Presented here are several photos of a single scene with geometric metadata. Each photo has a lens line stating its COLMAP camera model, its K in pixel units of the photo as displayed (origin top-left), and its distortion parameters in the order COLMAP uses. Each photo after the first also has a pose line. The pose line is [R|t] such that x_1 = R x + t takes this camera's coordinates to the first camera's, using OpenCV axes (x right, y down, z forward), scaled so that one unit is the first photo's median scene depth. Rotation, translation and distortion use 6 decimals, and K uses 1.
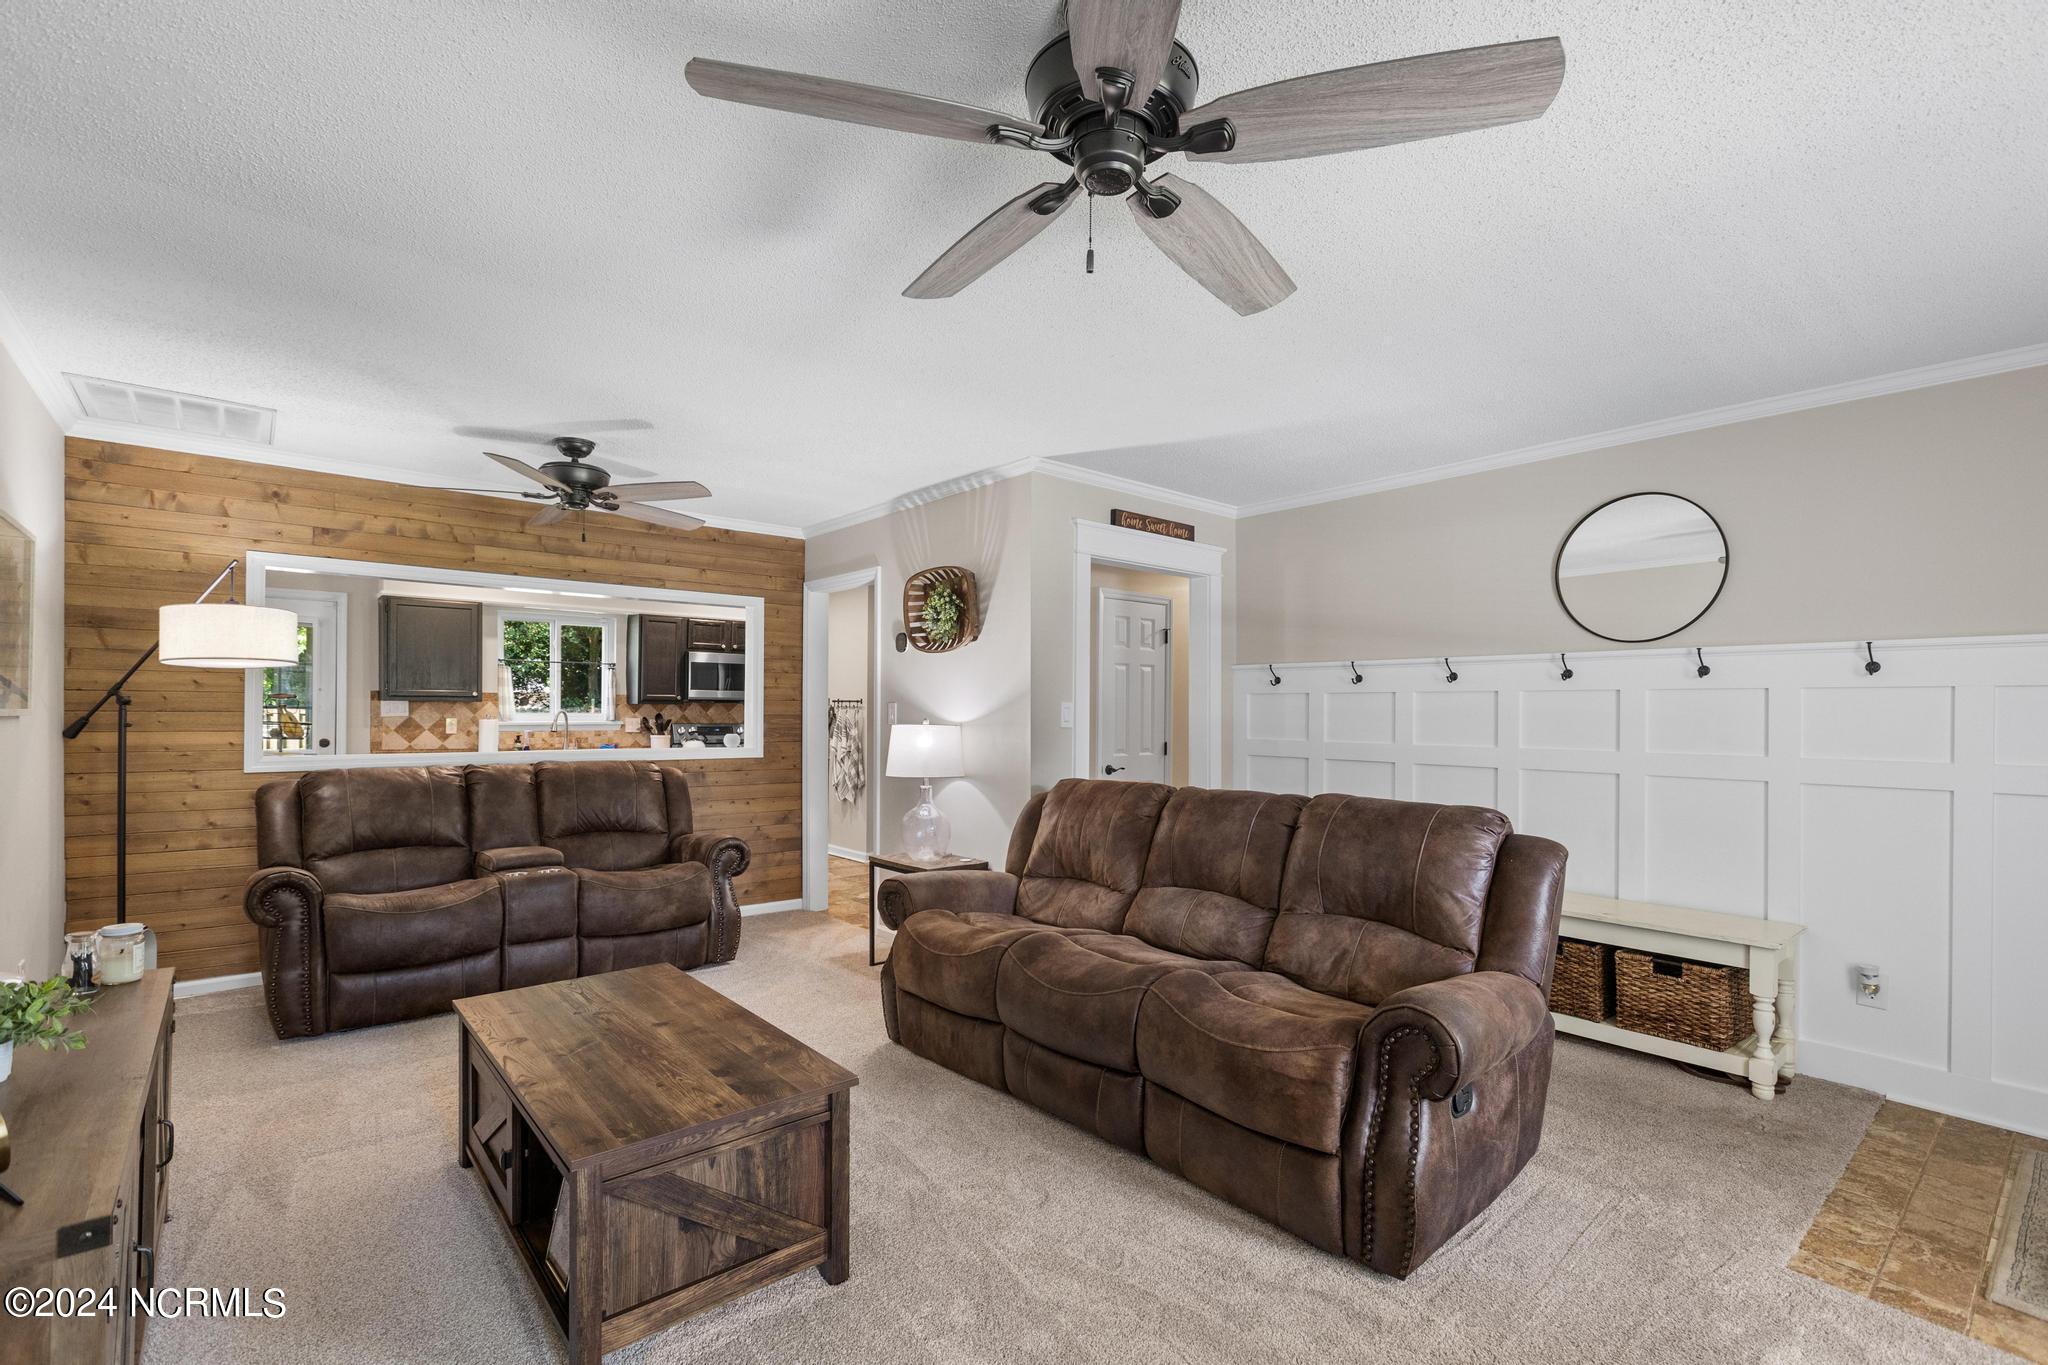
lens RADIAL K [[925.4, 0, 1035.8], [0, 925.4, 700.6], [0, 0, 1]] dist [0.003223, 0.000848]
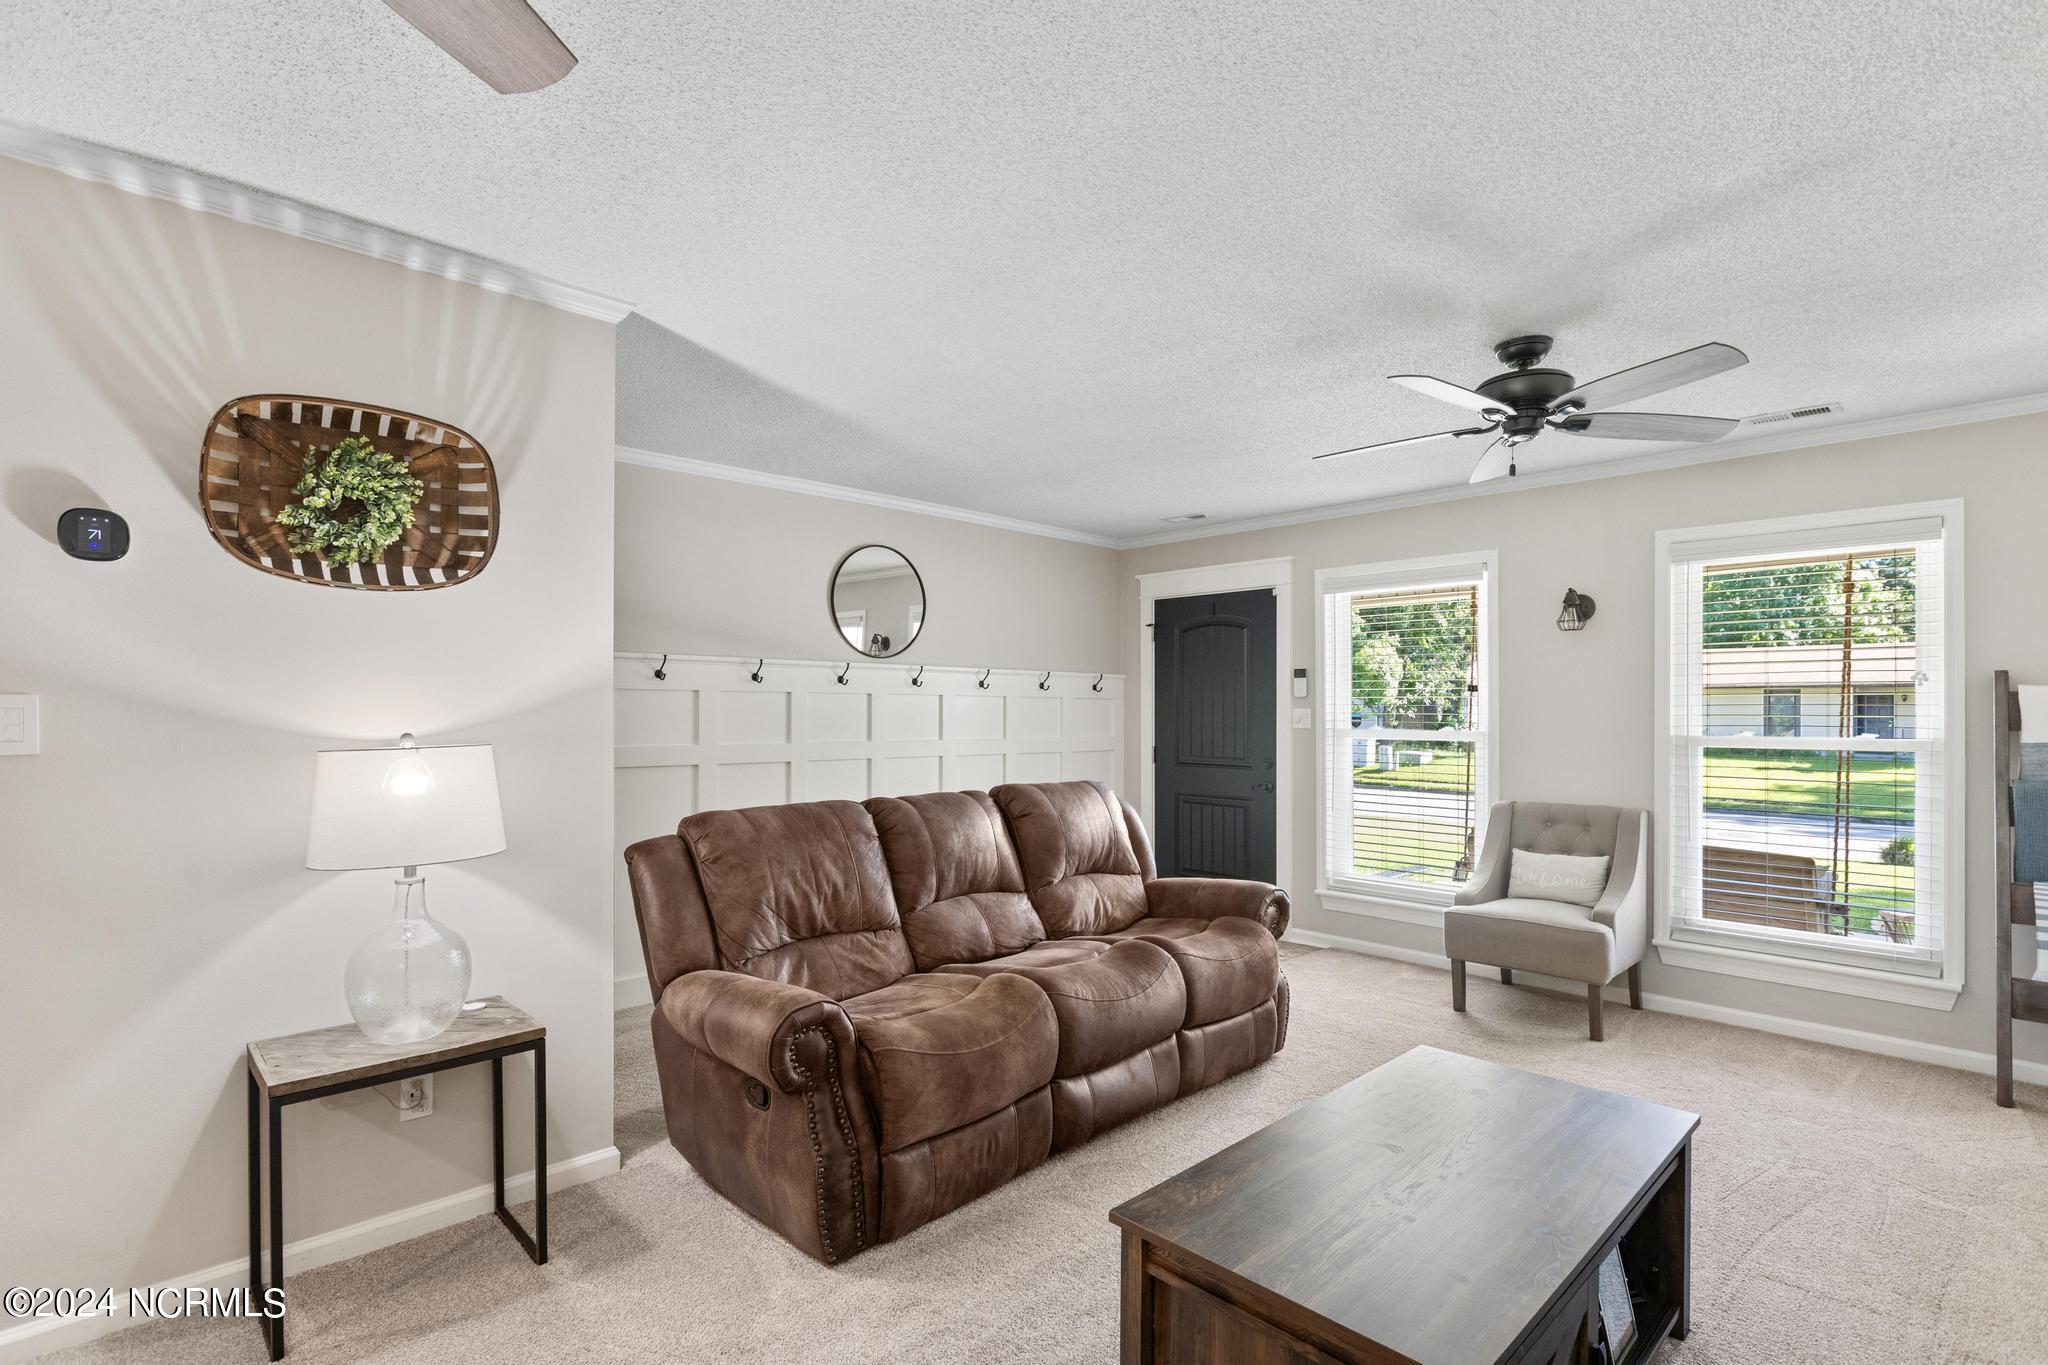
lens RADIAL K [[980.1, 0, 1032.0], [0, 980.1, 708.5], [0, 0, 1]] dist [-0.003410, -0.000492]
pose [[-0.042150, -0.002733, 0.999108, -0.567386], [-0.016355, 0.999864, 0.002045, 0.001287], [-0.998977, -0.016254, -0.042189, 0.643129]]
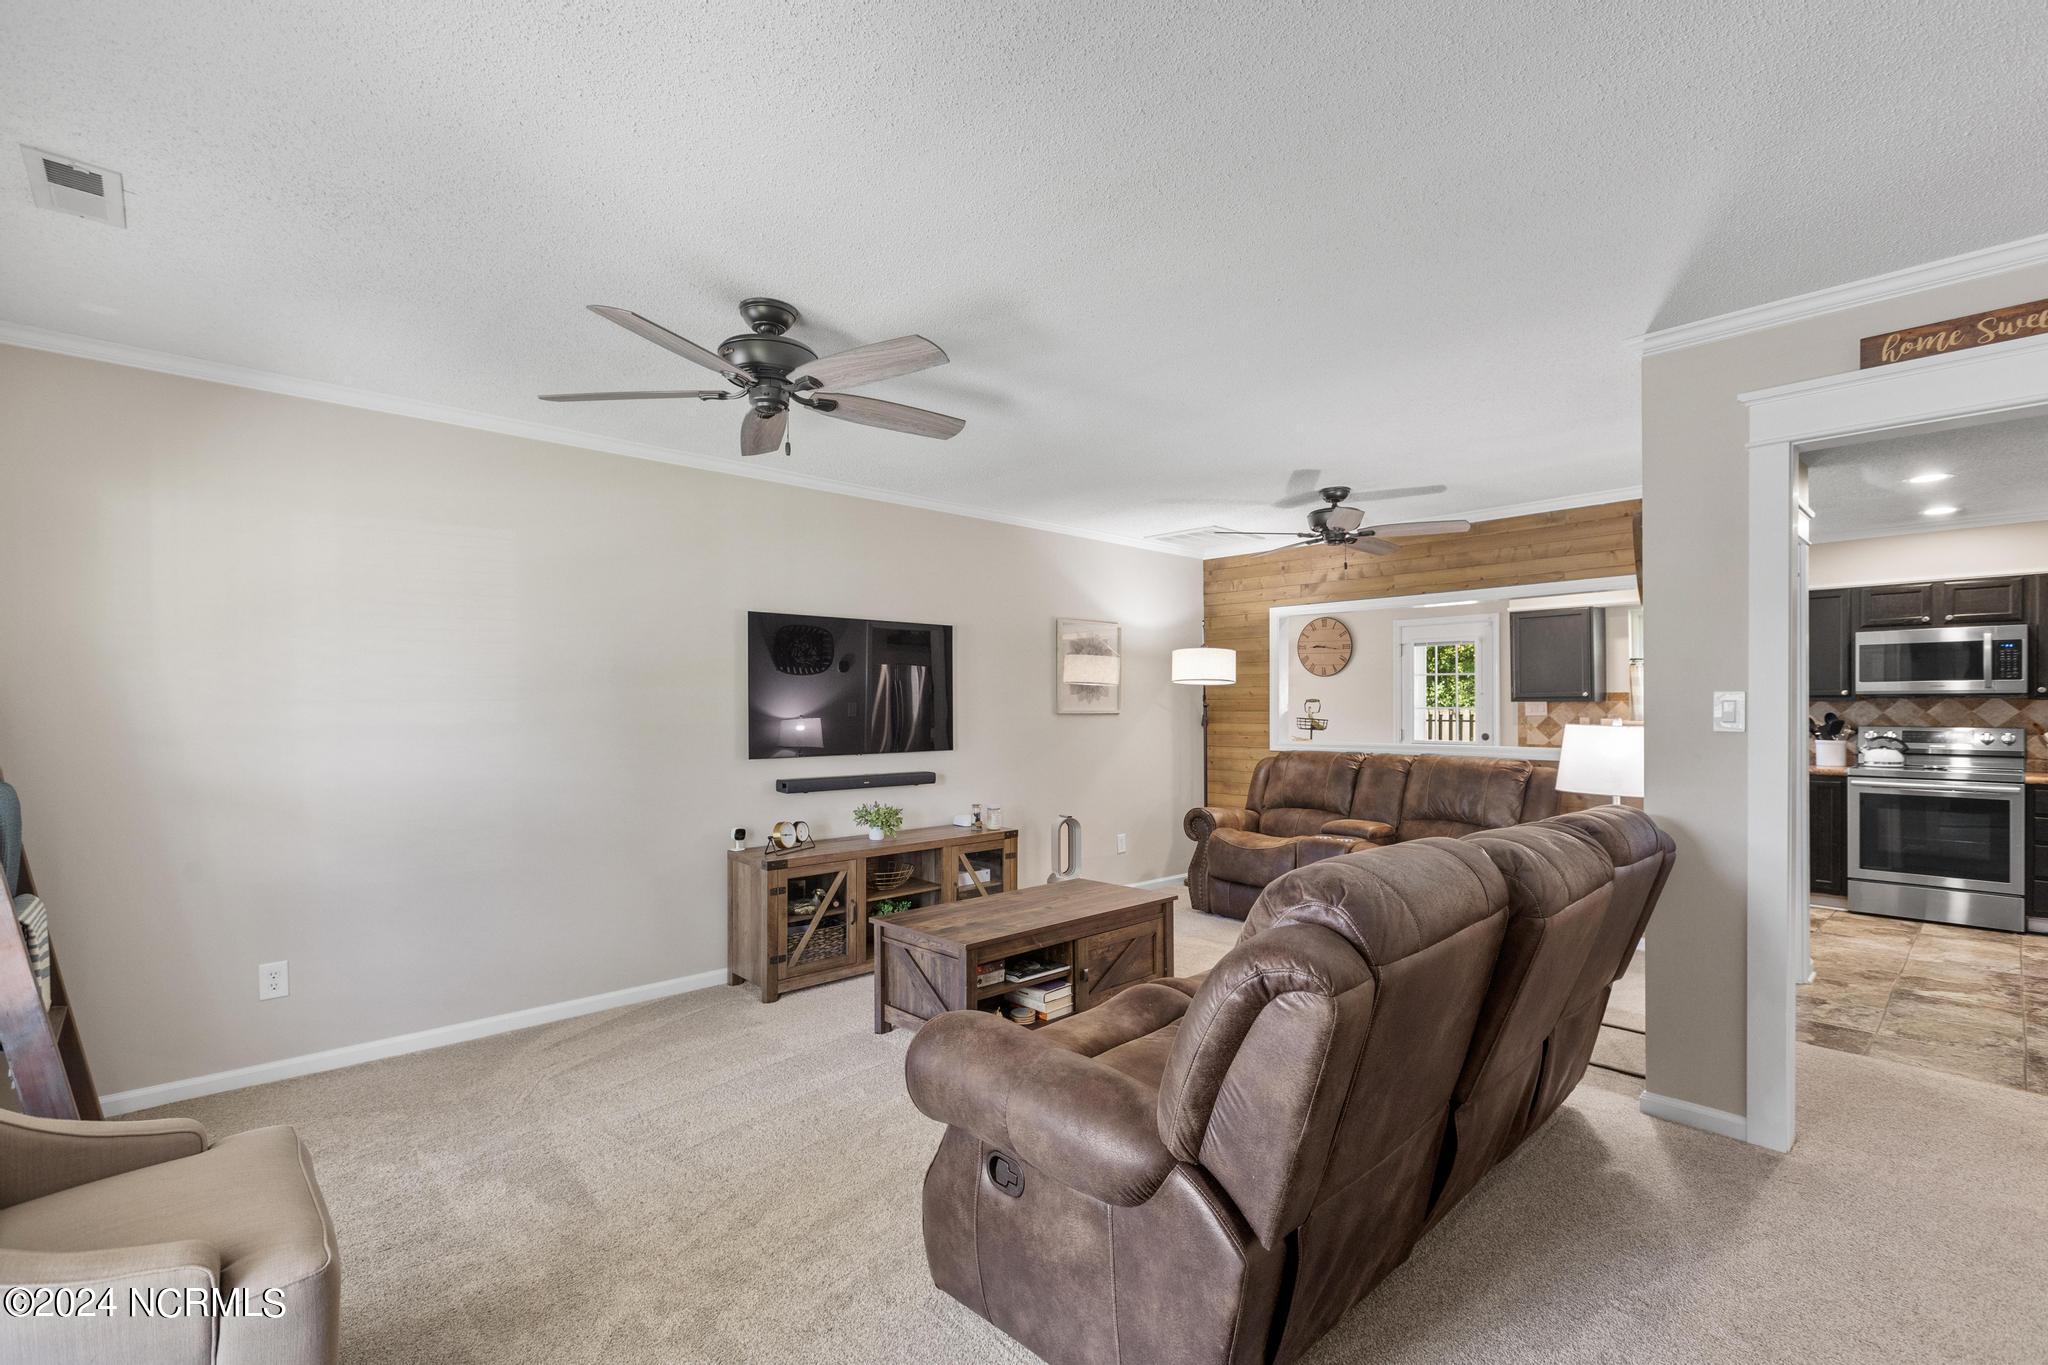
lens RADIAL K [[925.4, 0, 1034.8], [0, 925.4, 724.8], [0, 0, 1]] dist [0.003223, 0.000848]
pose [[0.048954, 0.011297, -0.998737, 0.586367], [0.013086, 0.999843, 0.011950, 0.009307], [0.998715, -0.013654, 0.048798, 0.452330]]
